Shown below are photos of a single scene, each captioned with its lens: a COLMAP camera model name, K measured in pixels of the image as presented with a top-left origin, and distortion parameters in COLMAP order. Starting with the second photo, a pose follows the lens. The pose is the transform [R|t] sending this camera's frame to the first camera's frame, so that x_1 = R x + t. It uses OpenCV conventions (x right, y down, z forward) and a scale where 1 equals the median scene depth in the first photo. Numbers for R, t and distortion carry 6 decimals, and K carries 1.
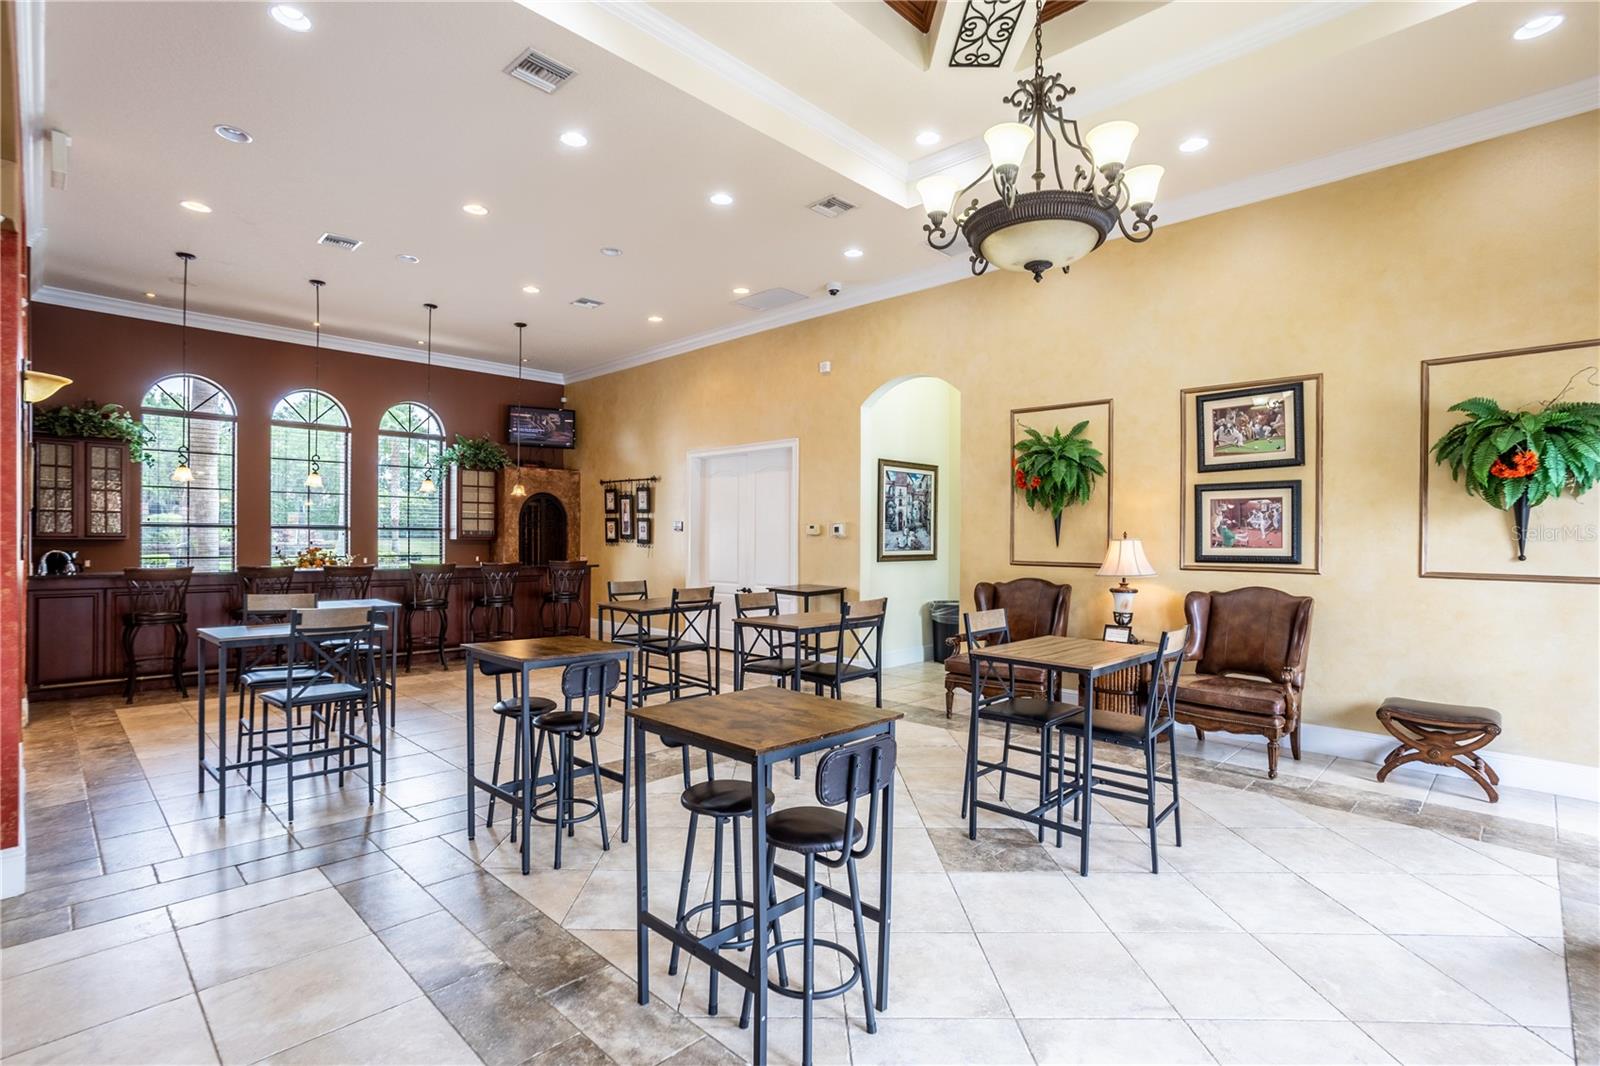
lens RADIAL K [[759.7, 0, 795.2], [0, 759.7, 538.1], [0, 0, 1]] dist [-0.020808, -0.000075]
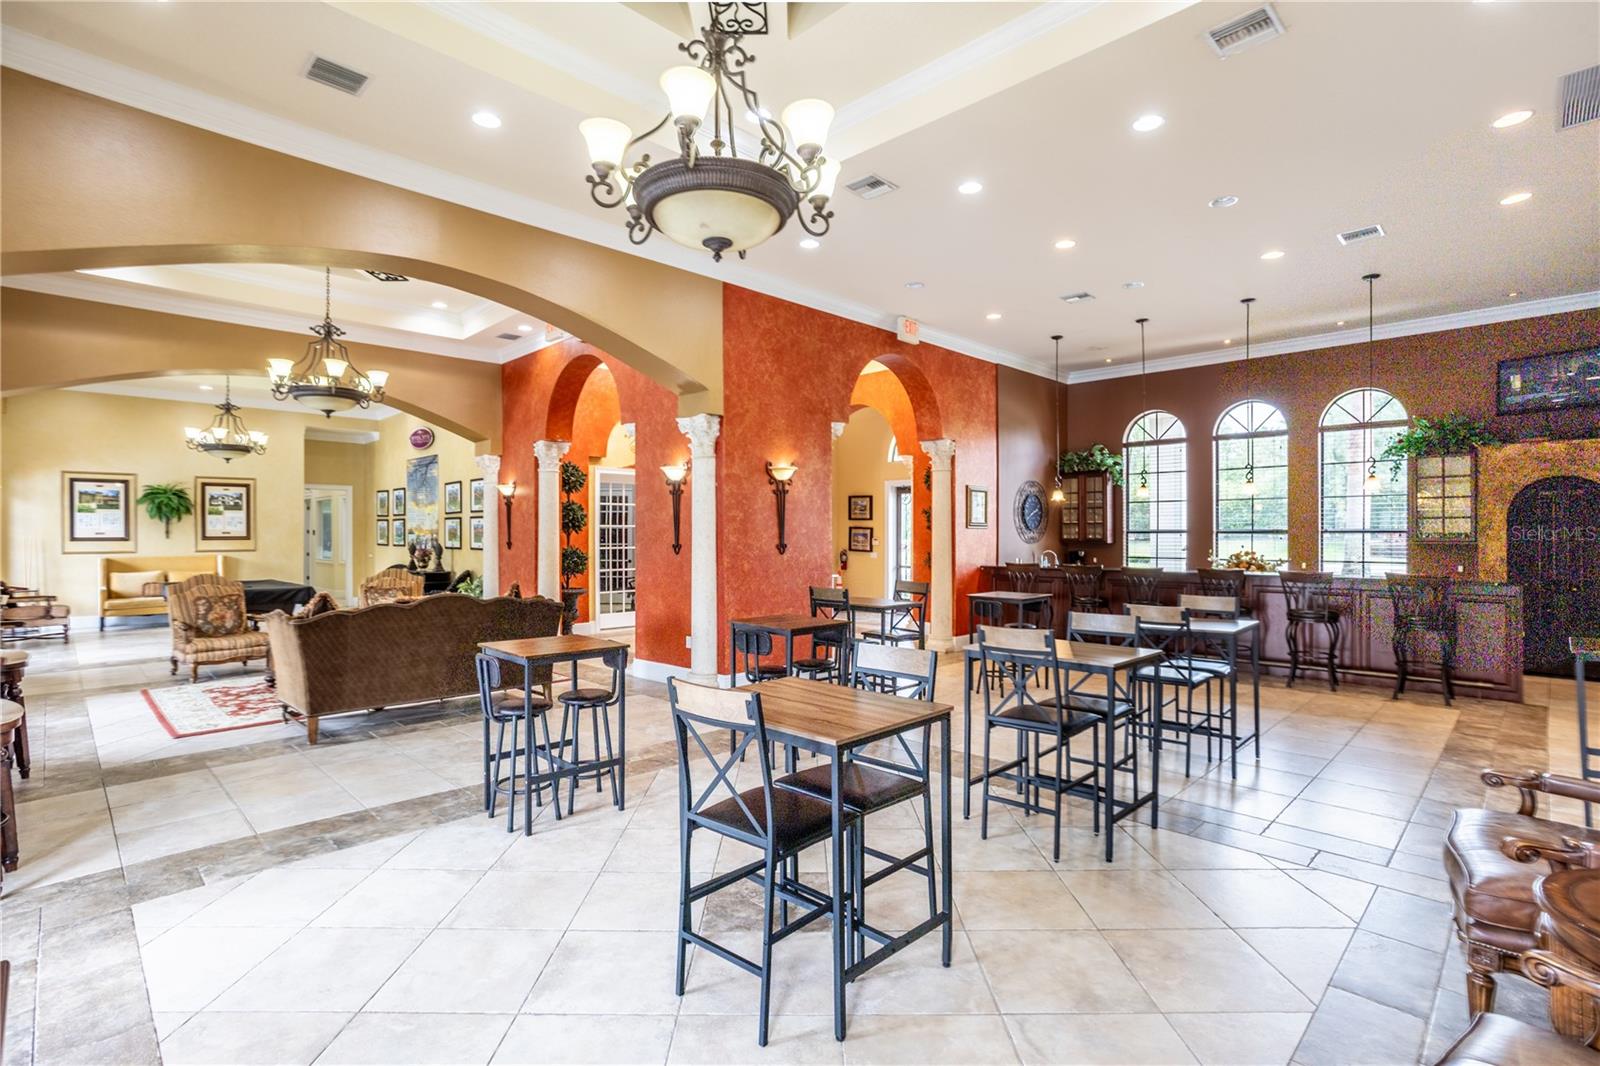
lens RADIAL K [[759.7, 0, 795.2], [0, 759.7, 538.1], [0, 0, 1]] dist [-0.020808, -0.000075]
pose [[-0.003030, -0.002389, -0.999993, 0.418374], [0.001628, 0.999996, -0.002394, -0.003915], [0.999994, -0.001636, -0.003026, 0.378050]]
